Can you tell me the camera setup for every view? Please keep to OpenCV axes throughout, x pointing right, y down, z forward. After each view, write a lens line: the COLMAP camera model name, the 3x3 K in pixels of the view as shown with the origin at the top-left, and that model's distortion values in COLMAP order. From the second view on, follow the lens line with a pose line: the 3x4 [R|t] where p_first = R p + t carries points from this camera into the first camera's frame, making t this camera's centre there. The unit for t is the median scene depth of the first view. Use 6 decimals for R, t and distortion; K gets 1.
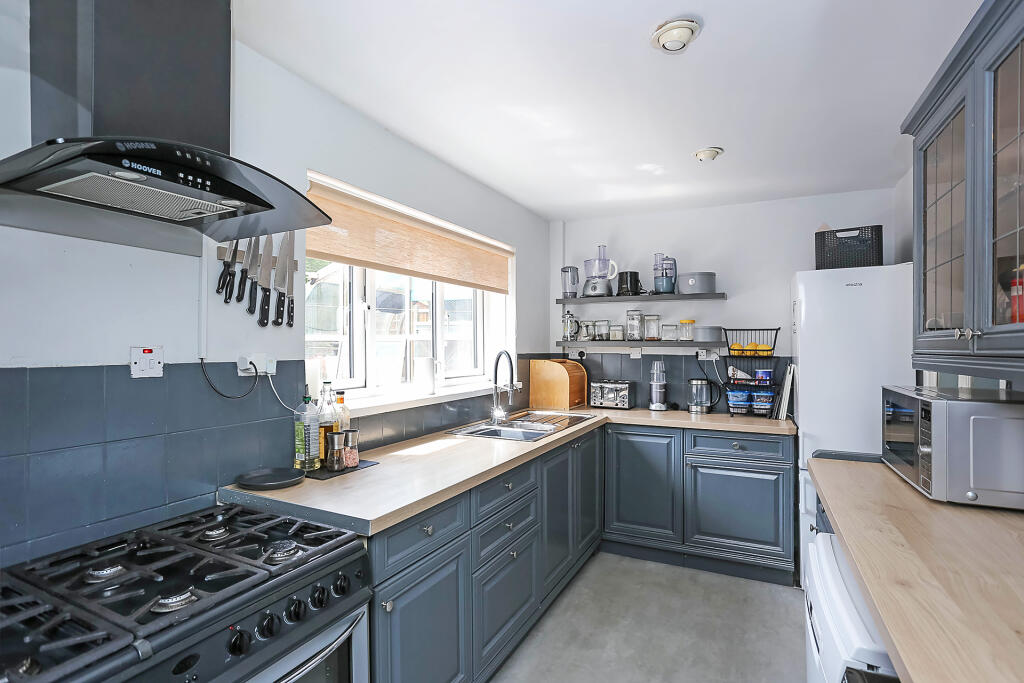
lens RADIAL K [[525.8, 0, 505.5], [0, 525.8, 340.1], [0, 0, 1]] dist [-0.054289, 0.027204]
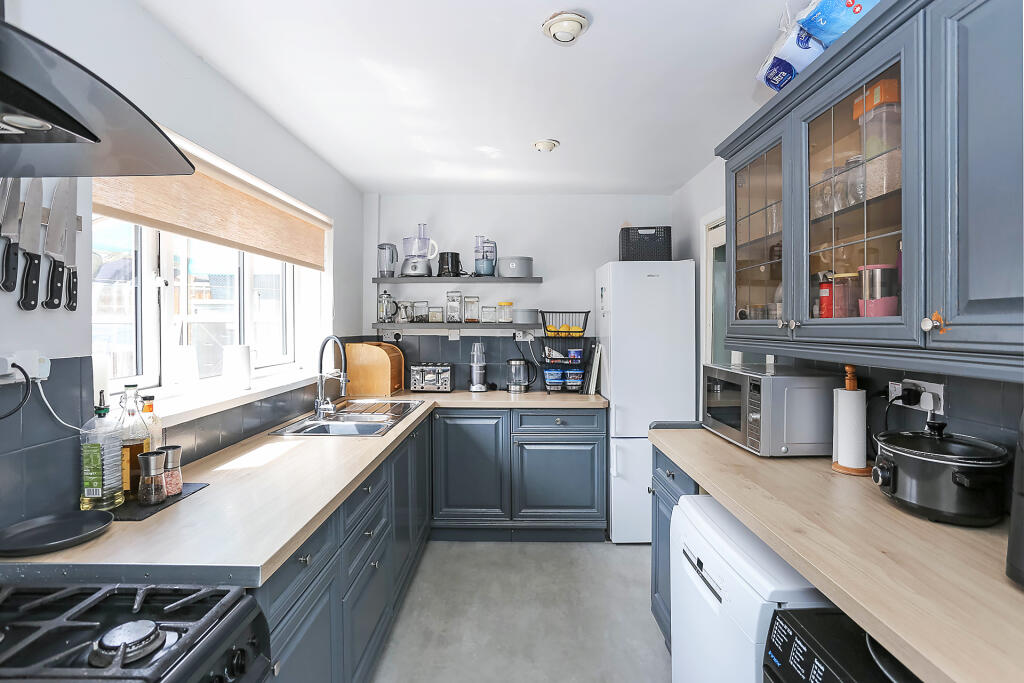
lens RADIAL K [[529.4, 0, 516.8], [0, 529.4, 324.1], [0, 0, 1]] dist [-0.058270, 0.031676]
pose [[0.890211, -0.003746, 0.455533, -0.136007], [-0.002603, 0.999908, 0.013310, -0.012345], [-0.455541, -0.013034, 0.890120, 0.074527]]
